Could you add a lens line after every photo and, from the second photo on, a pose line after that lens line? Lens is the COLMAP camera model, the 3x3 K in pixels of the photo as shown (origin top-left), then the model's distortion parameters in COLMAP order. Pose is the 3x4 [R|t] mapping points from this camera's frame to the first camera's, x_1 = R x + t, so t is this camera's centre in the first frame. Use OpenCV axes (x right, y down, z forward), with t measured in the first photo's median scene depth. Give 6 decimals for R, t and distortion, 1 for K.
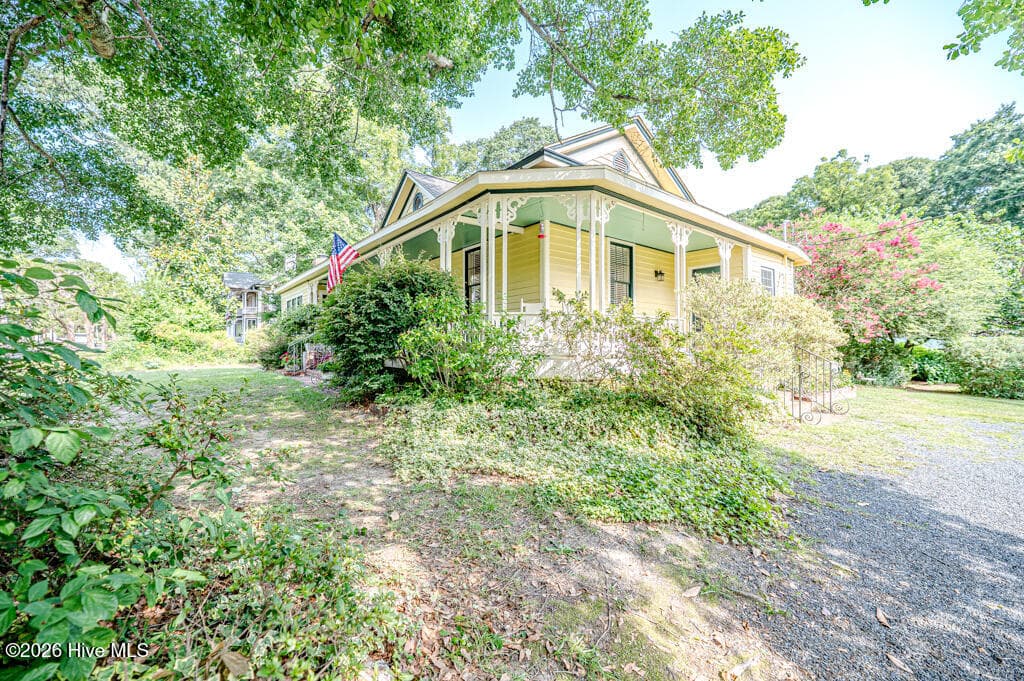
lens RADIAL K [[414.0, 0, 512.0], [0, 414.0, 340.5], [0, 0, 1]] dist [-0.001429, -0.000561]
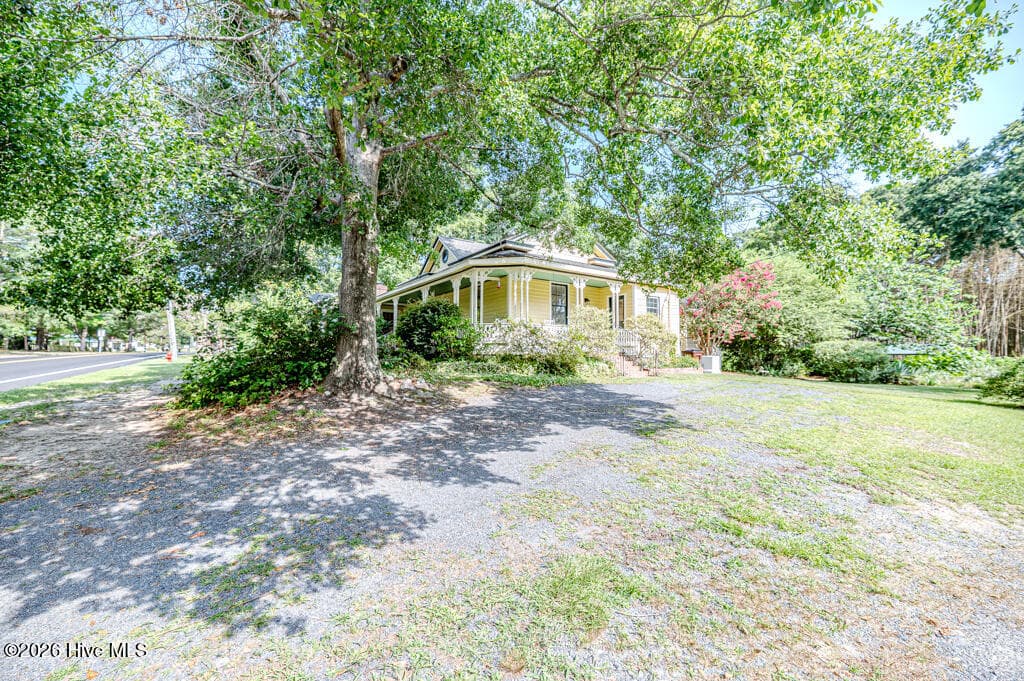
lens RADIAL K [[414.0, 0, 512.0], [0, 414.0, 340.5], [0, 0, 1]] dist [-0.001429, -0.000561]
pose [[0.997031, 0.002285, -0.076963, 0.241713], [-0.004587, 0.999547, -0.029740, 0.066701], [0.076860, 0.030005, 0.996590, -0.872987]]
